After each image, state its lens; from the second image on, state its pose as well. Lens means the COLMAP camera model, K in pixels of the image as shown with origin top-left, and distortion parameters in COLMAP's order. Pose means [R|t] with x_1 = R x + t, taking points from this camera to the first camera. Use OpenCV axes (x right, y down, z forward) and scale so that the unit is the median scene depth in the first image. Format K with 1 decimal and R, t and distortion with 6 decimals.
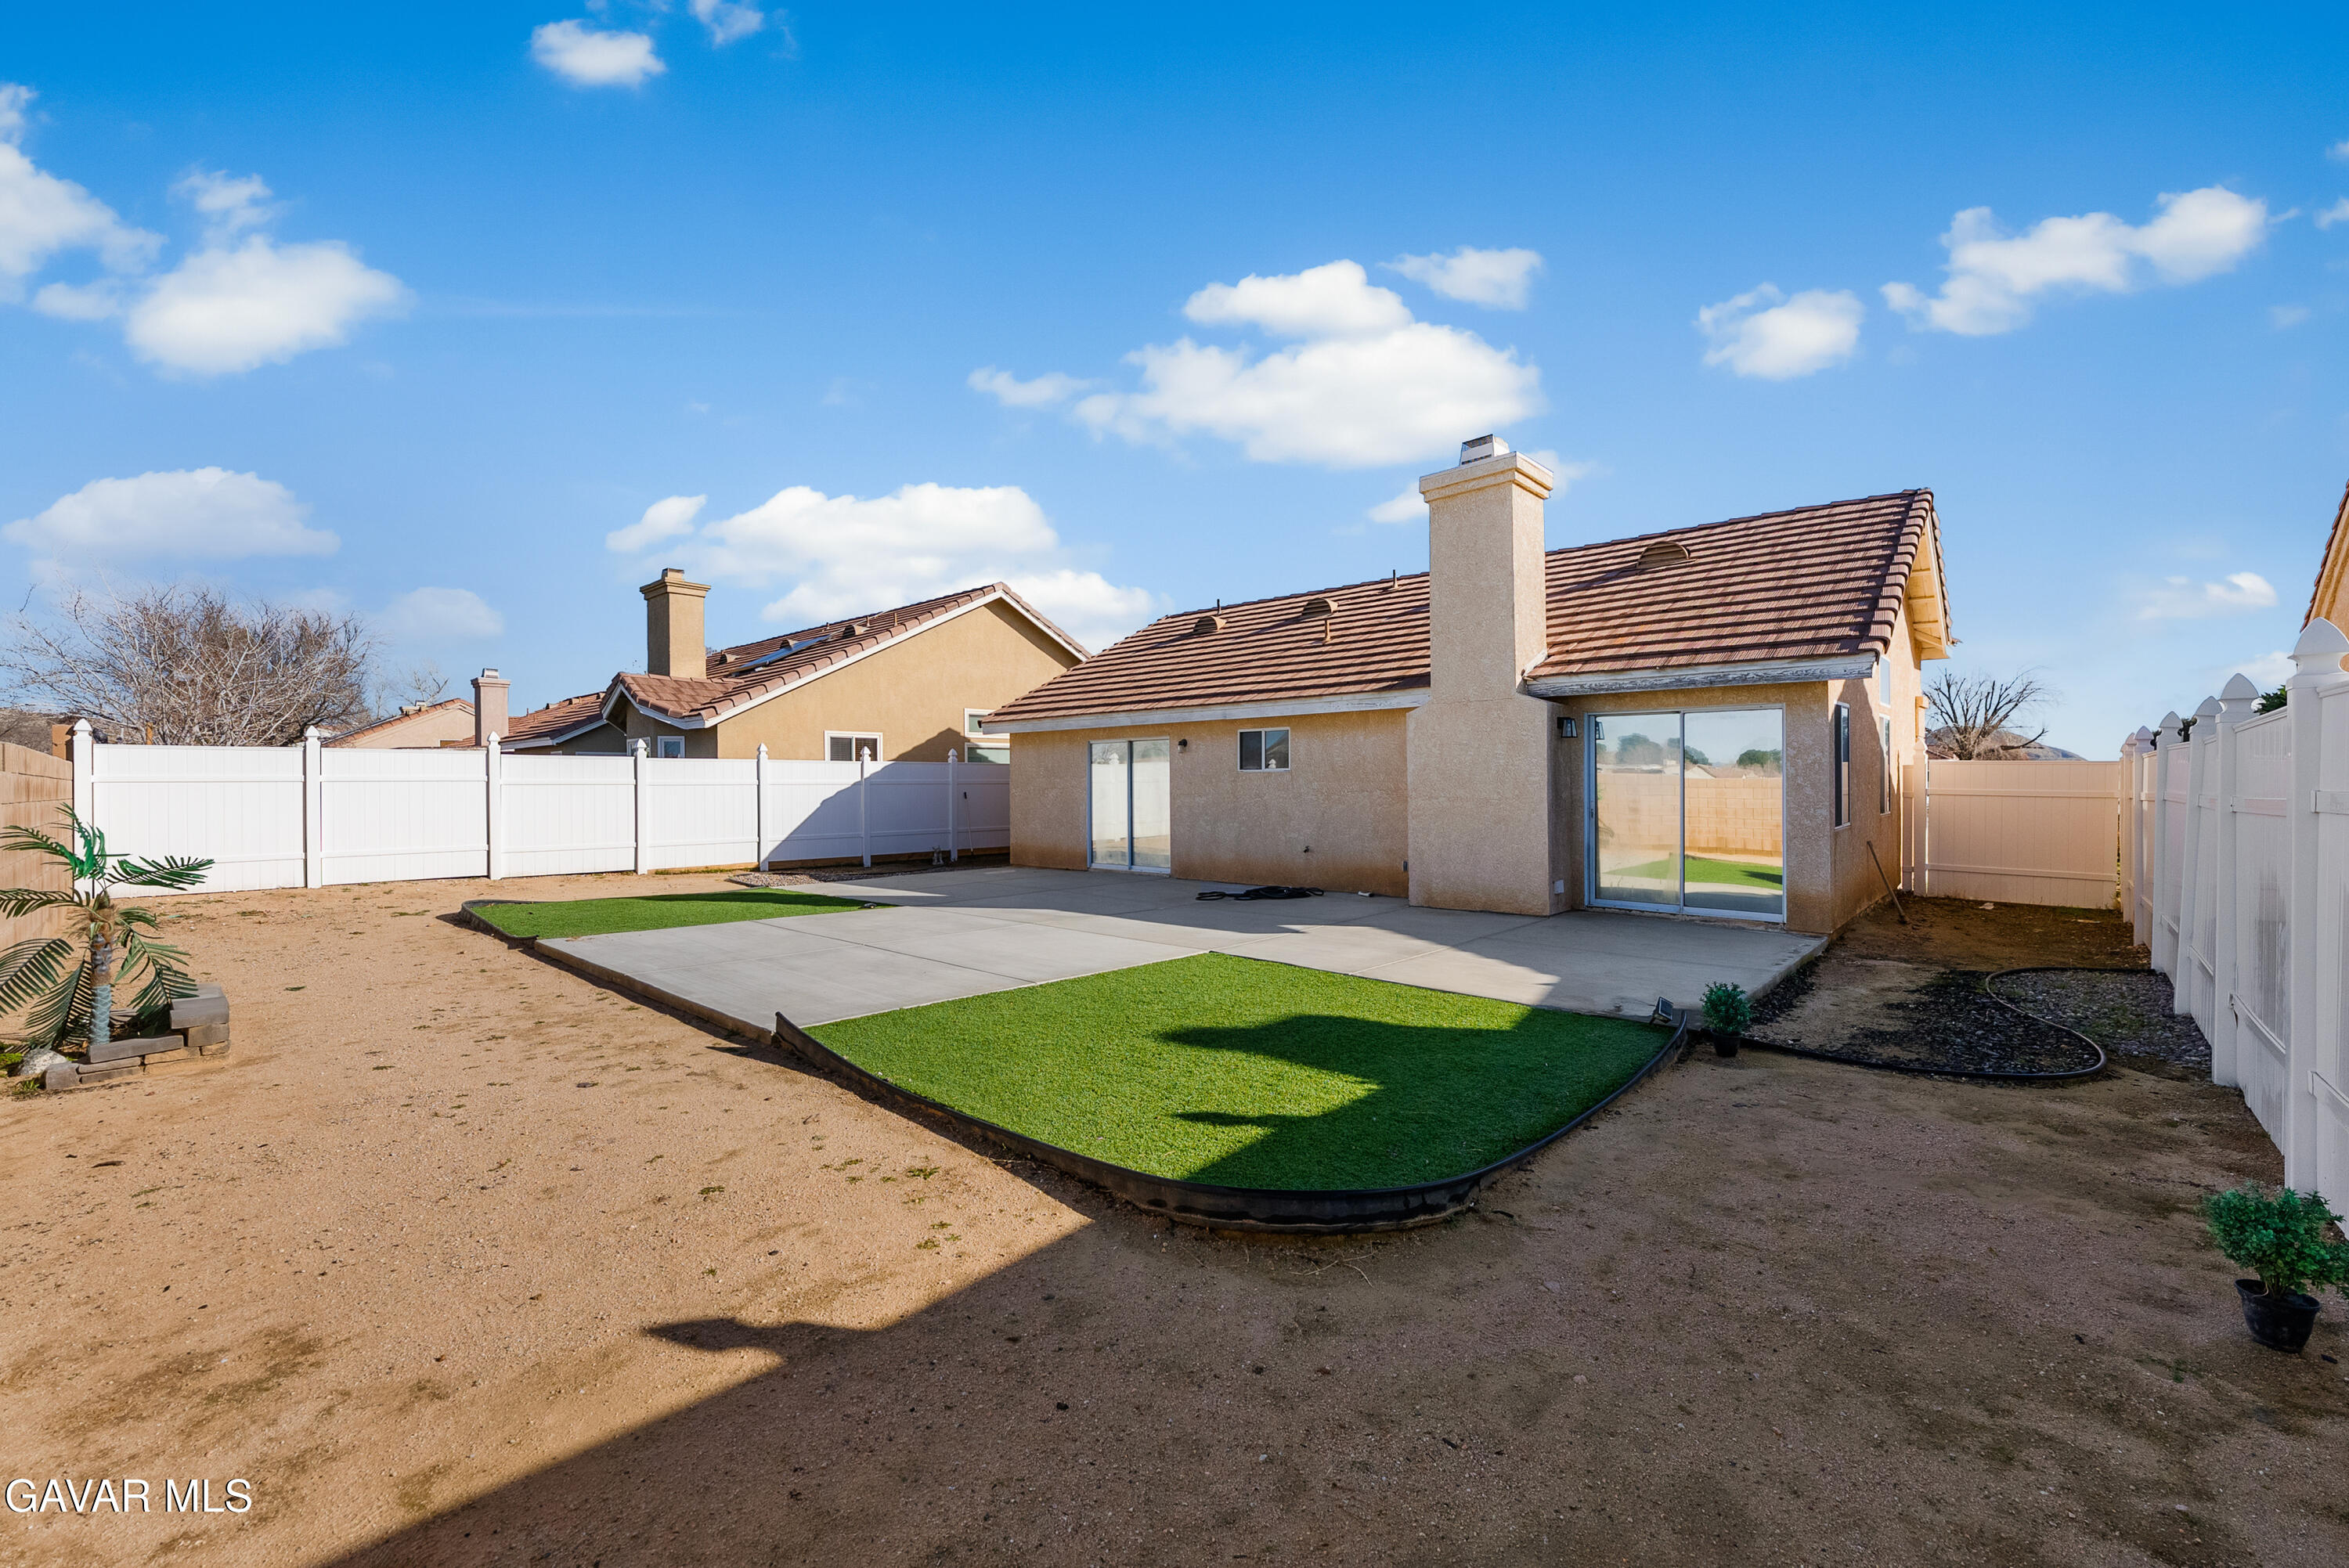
lens RADIAL K [[989.9, 0, 1184.7], [0, 989.9, 787.1], [0, 0, 1]] dist [0.000447, 0.000042]
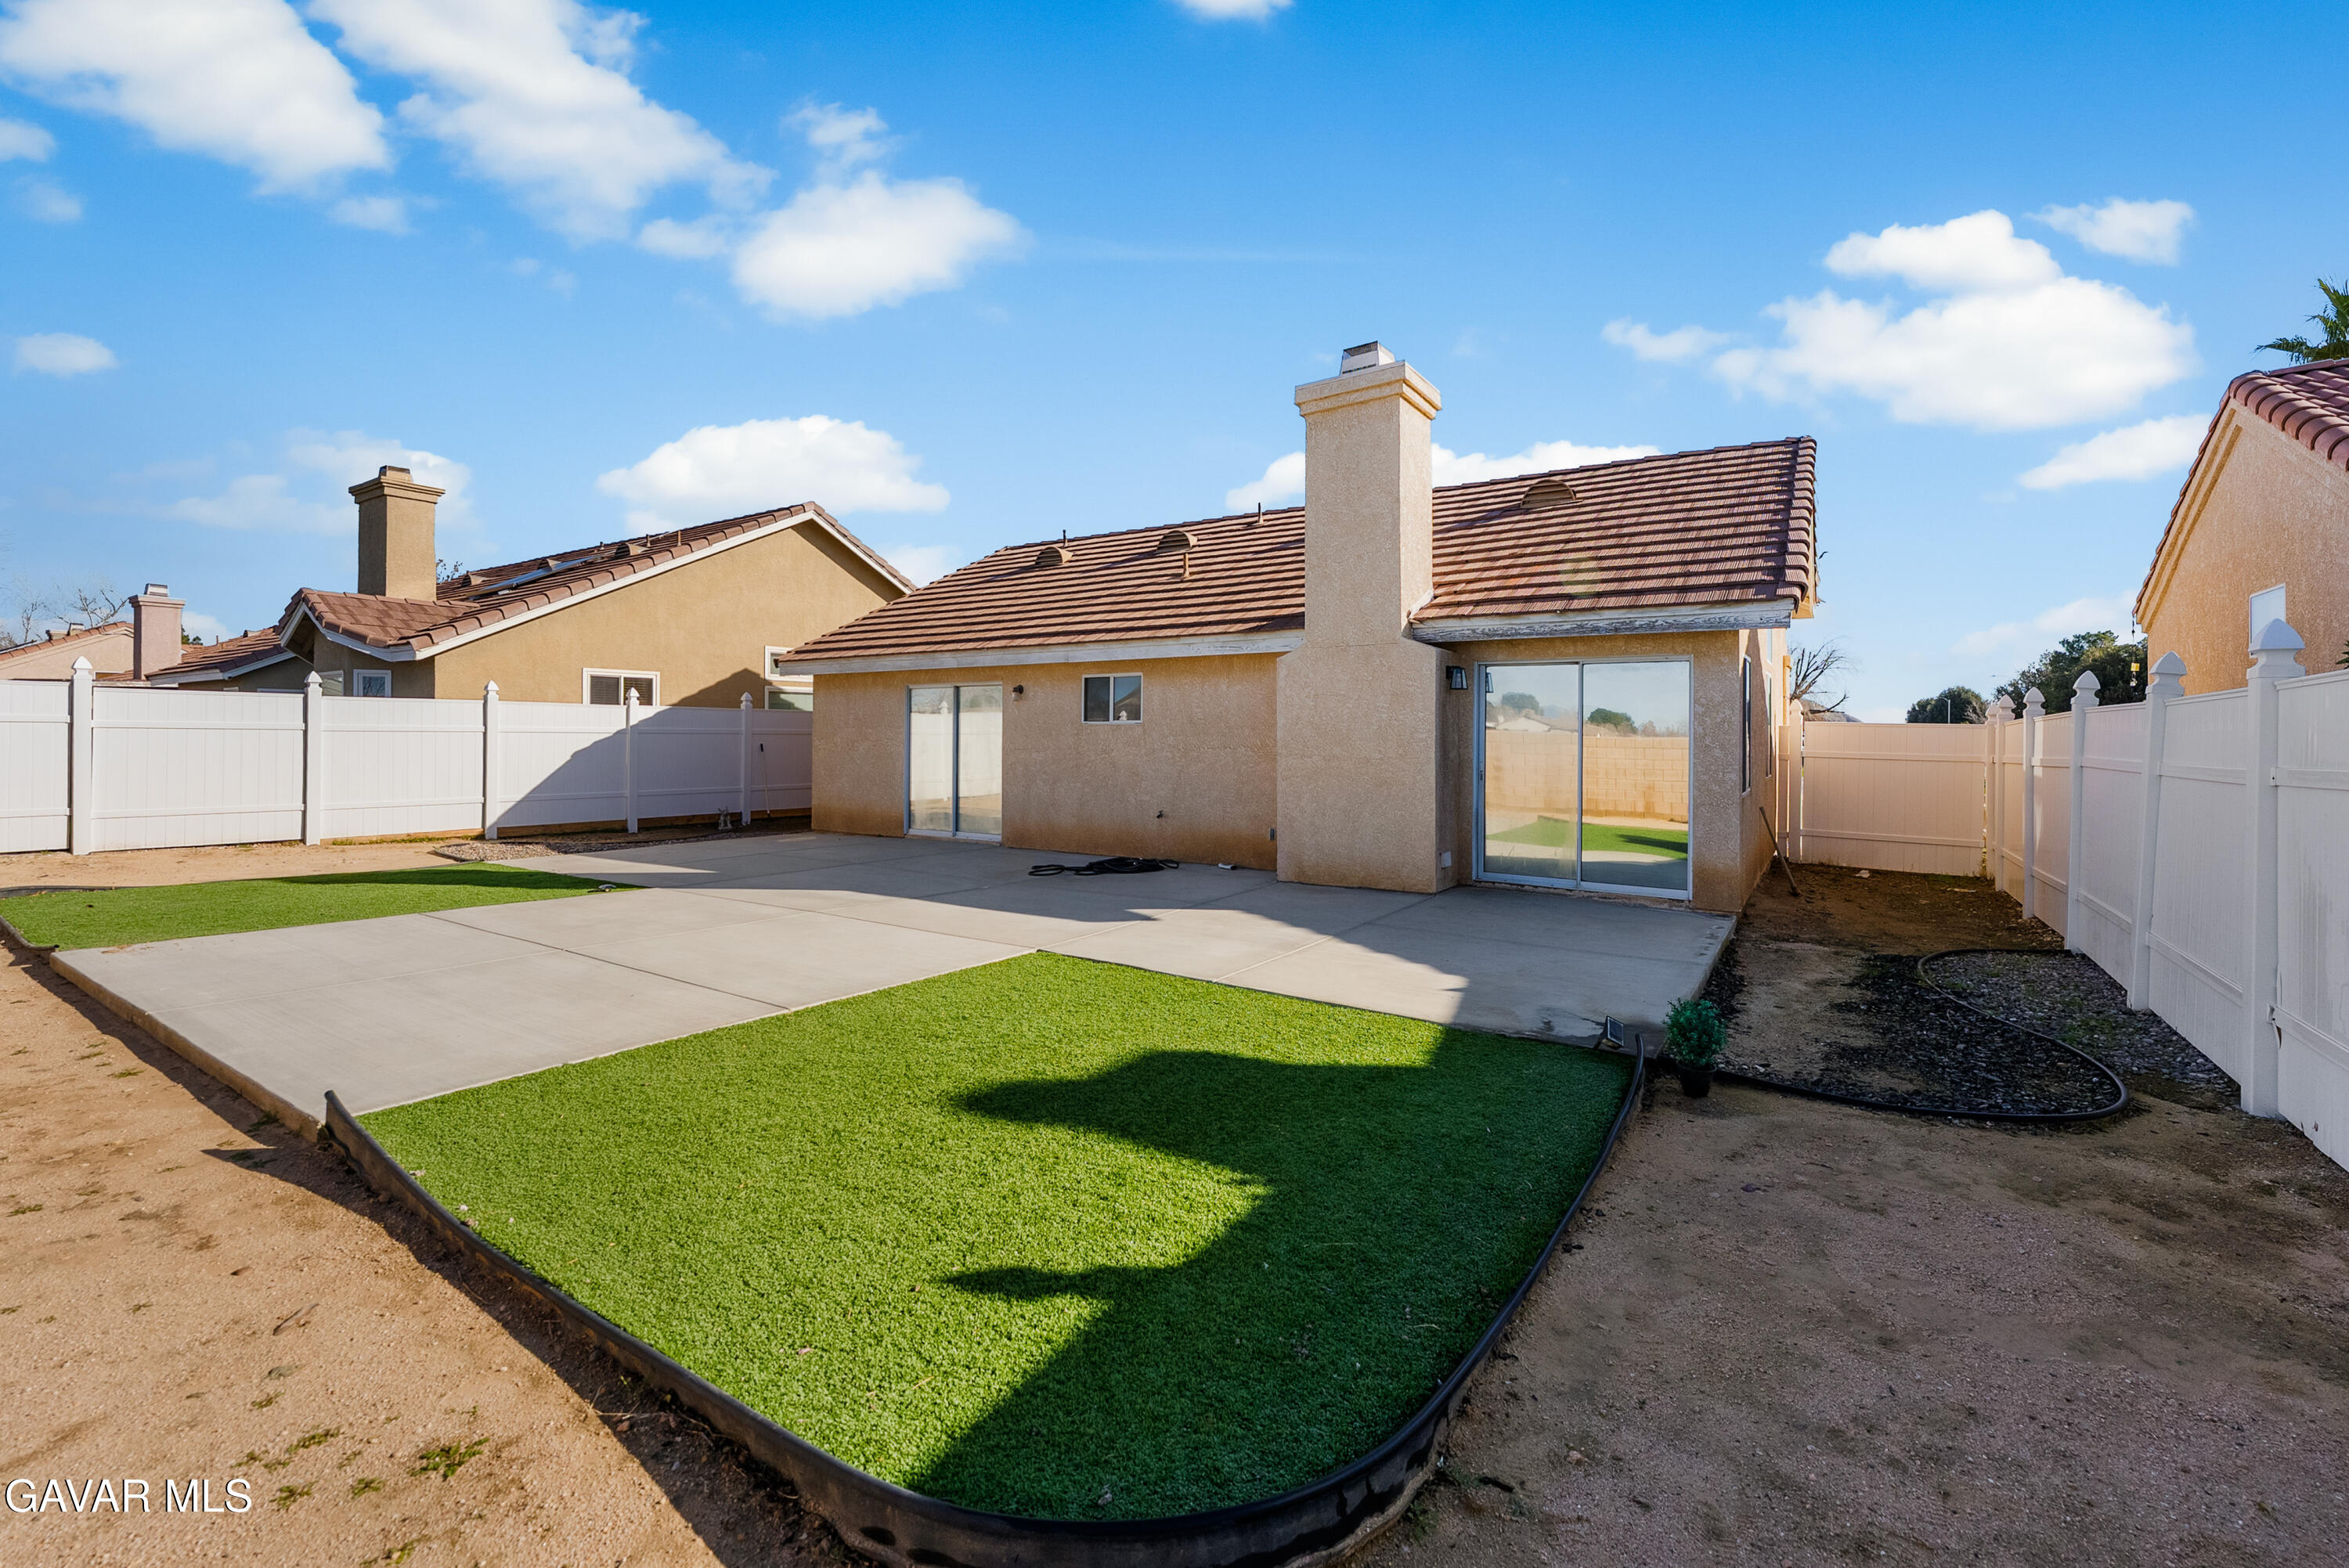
lens RADIAL K [[1014.3, 0, 1198.6], [0, 1014.3, 739.7], [0, 0, 1]] dist [0.000943, -0.000008]
pose [[0.986993, 0.011049, 0.160382, 0.015161], [-0.010842, 0.999939, -0.002168, -0.000823], [-0.160396, 0.000401, 0.987053, 0.135640]]
